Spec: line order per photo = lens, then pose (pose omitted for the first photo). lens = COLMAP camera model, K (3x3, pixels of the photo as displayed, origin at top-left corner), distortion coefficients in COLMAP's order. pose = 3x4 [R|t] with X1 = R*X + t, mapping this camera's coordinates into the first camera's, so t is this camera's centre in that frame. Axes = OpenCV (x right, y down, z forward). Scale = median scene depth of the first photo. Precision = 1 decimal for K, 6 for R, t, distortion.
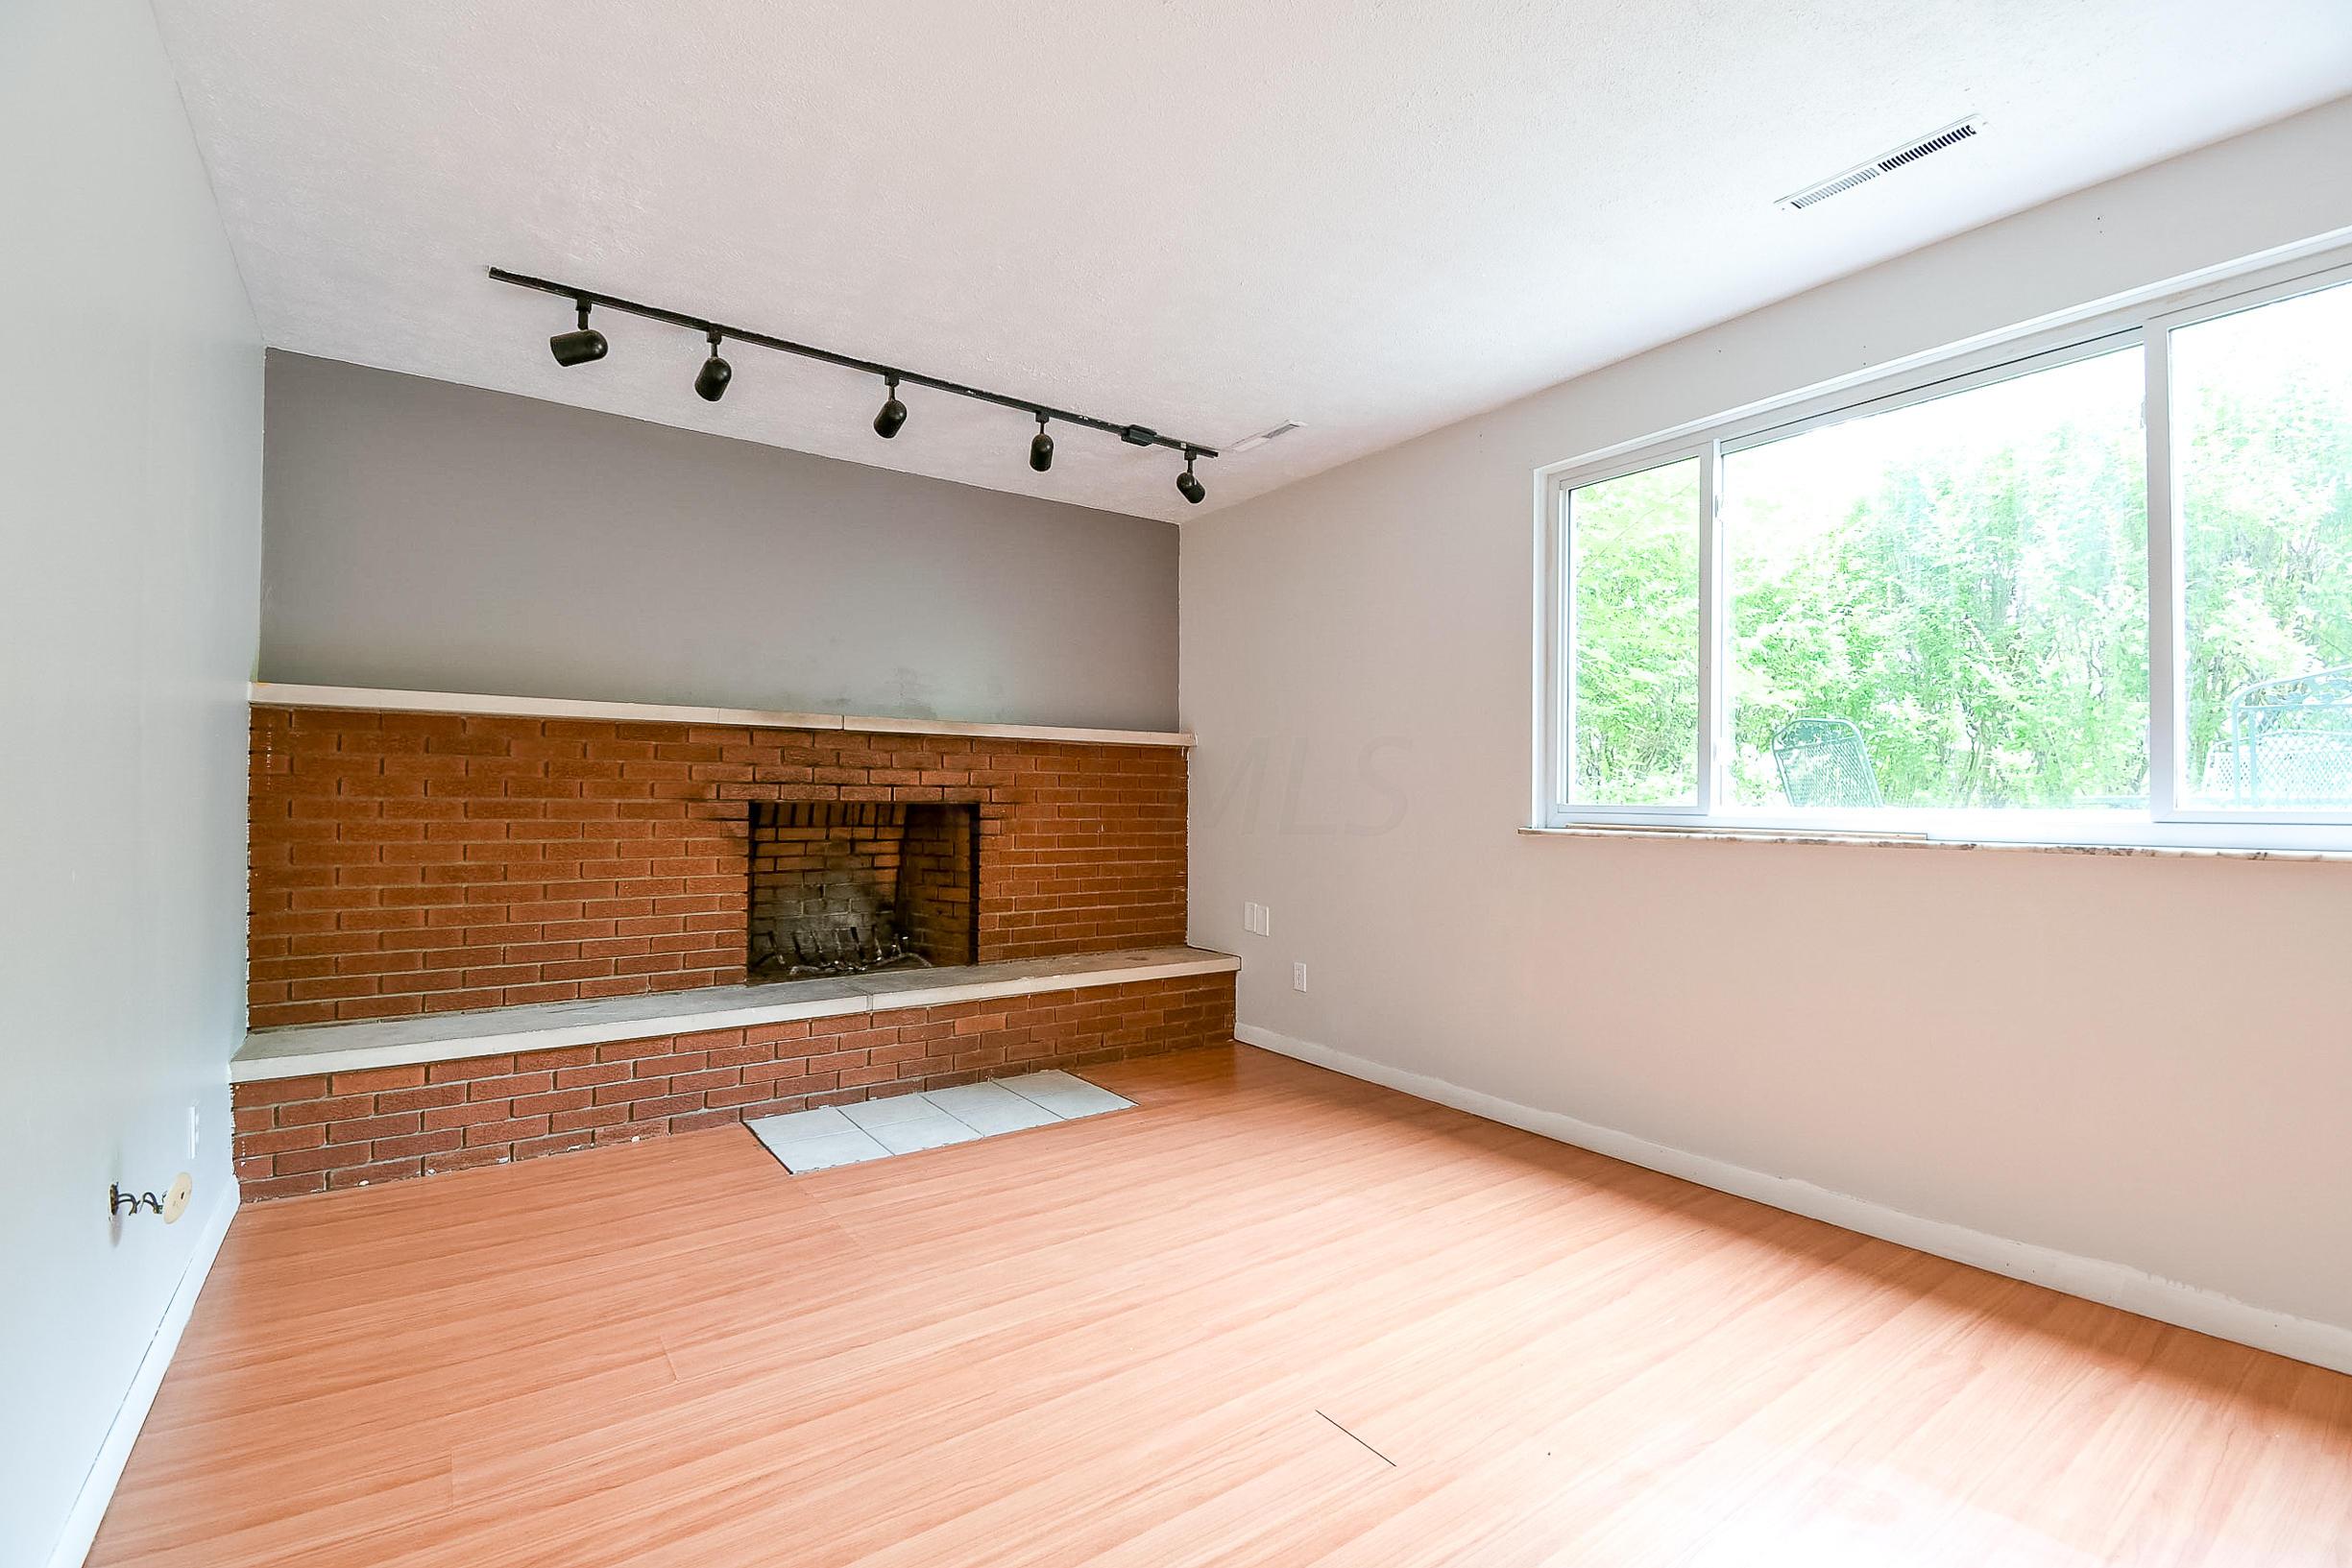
lens RADIAL K [[1040.2, 0, 1172.8], [0, 1040.2, 786.9], [0, 0, 1]] dist [0.028404, -0.022149]
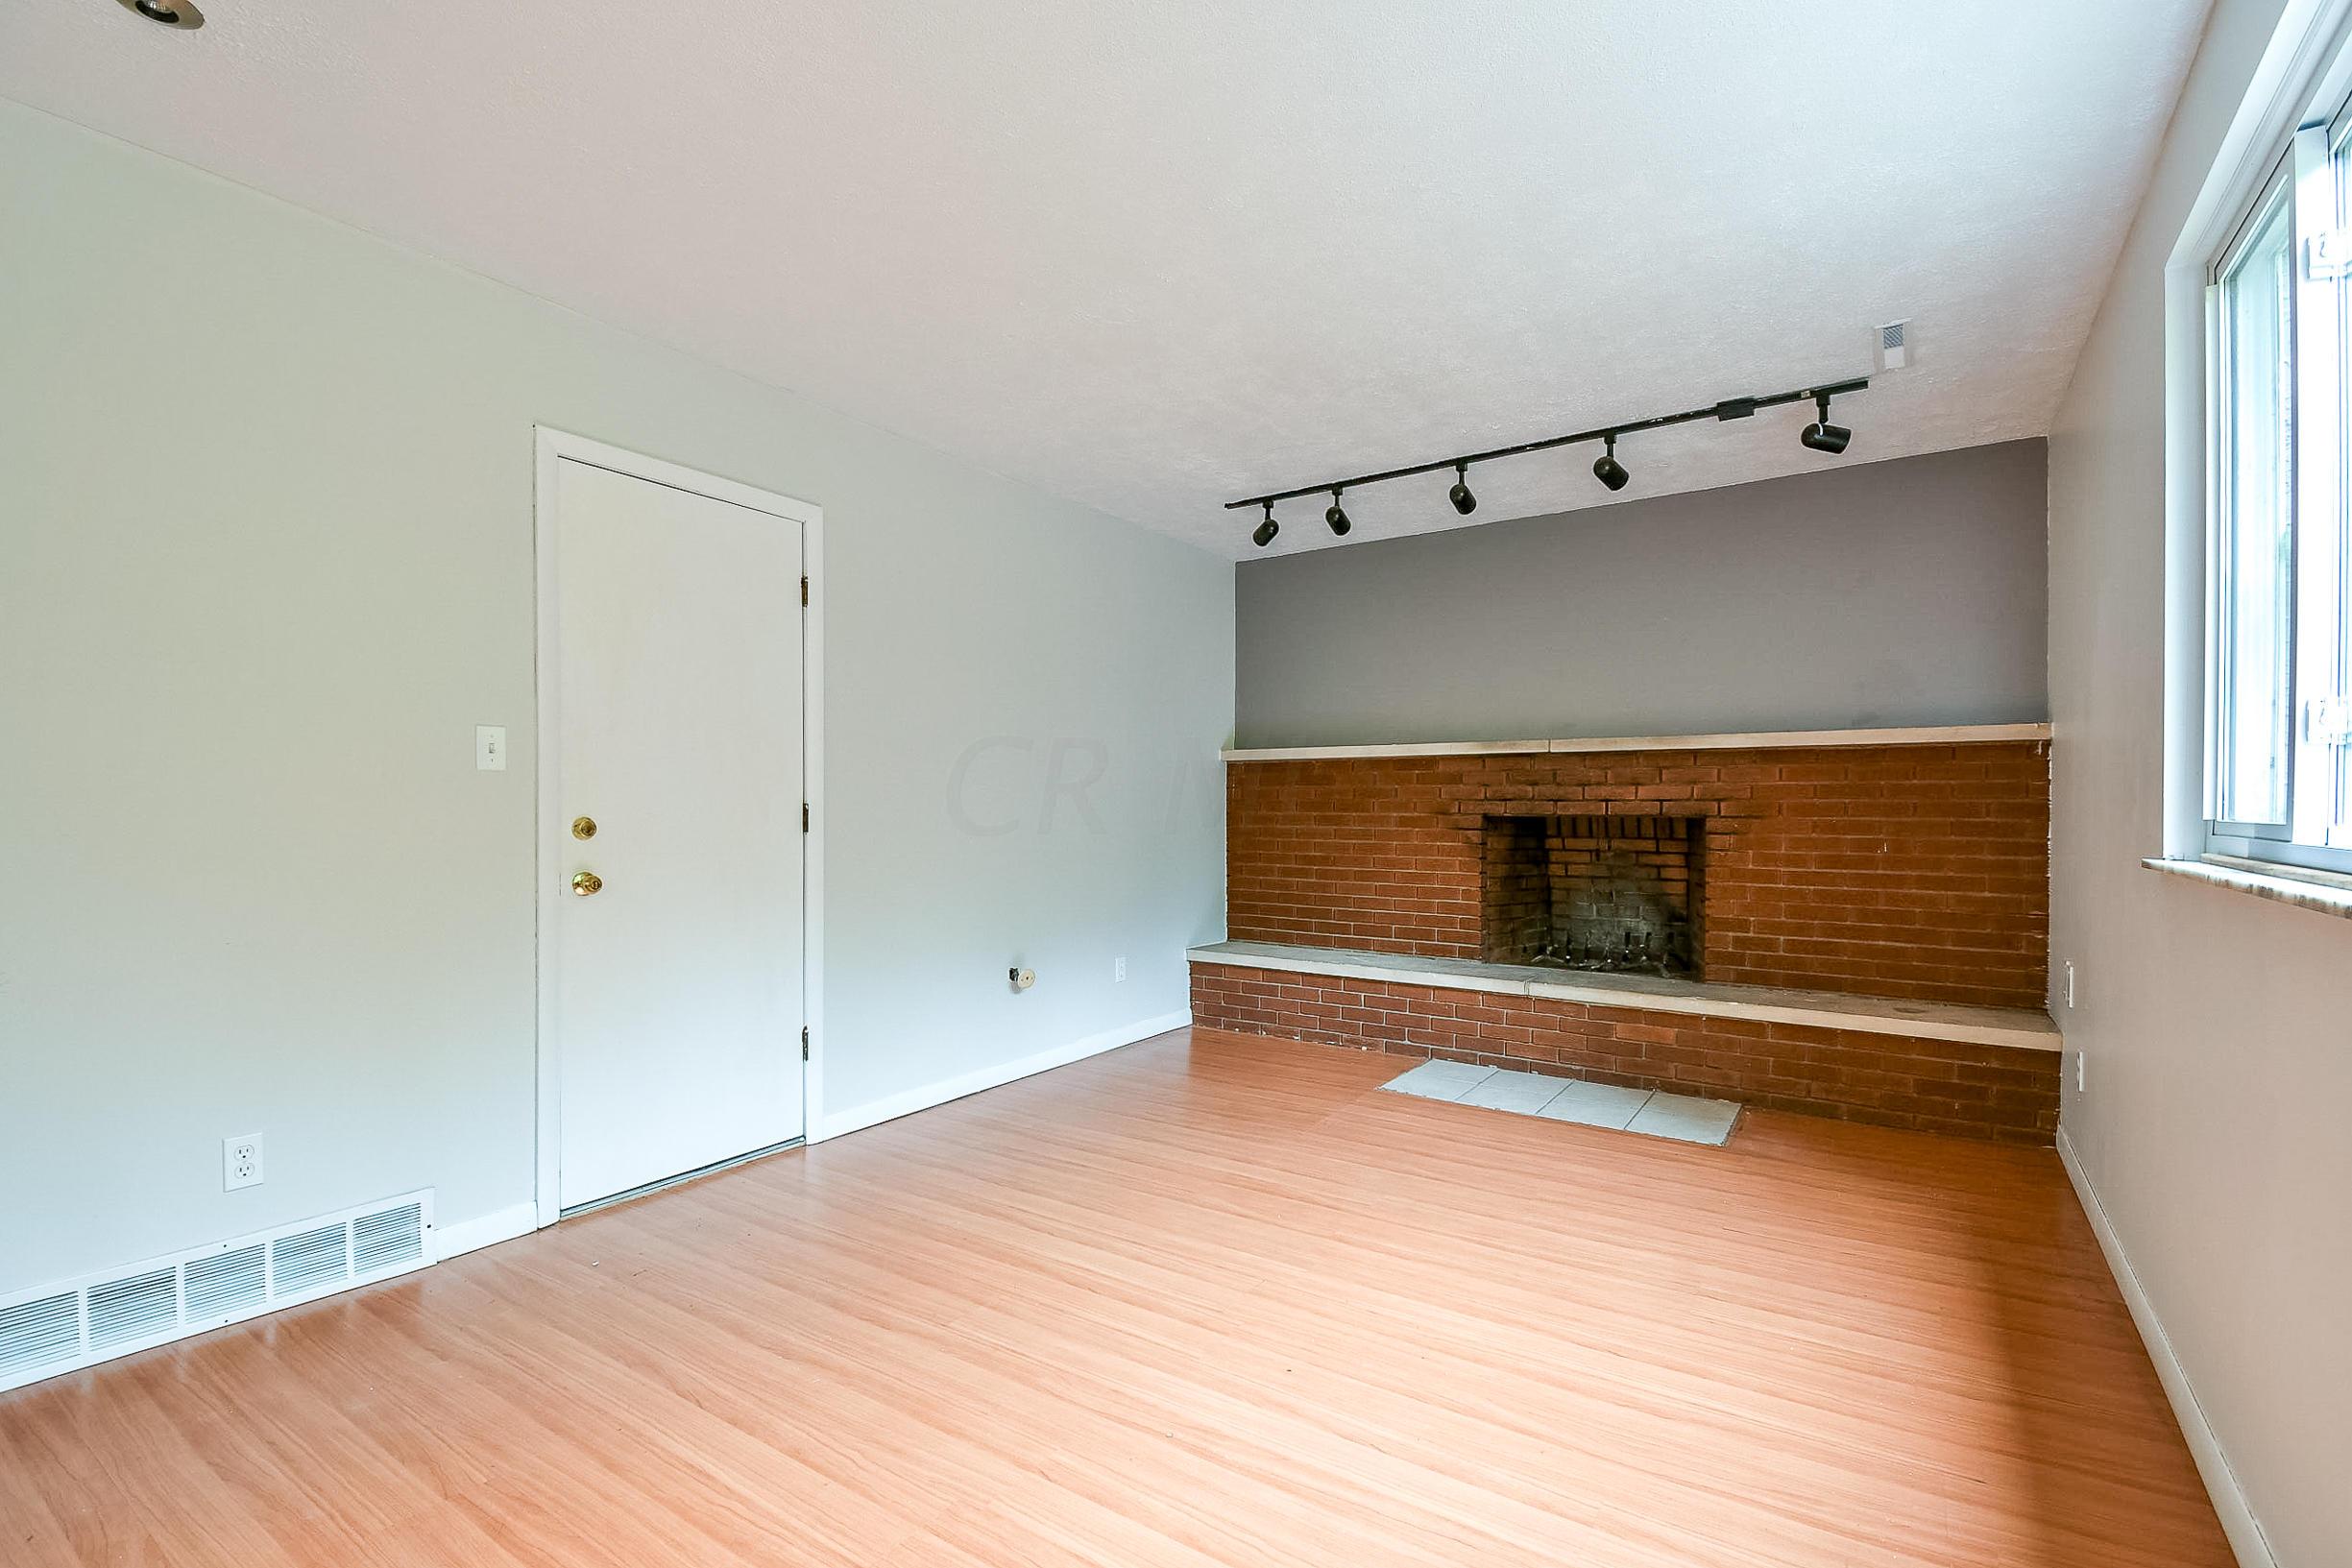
lens RADIAL K [[1065.2, 0, 1175.6], [0, 1065.2, 818.6], [0, 0, 1]] dist [0.027235, -0.024659]
pose [[0.337240, 0.003444, -0.941412, 0.655731], [0.011253, 0.999907, 0.007689, 0.004325], [0.941351, -0.013186, 0.337170, 0.221414]]
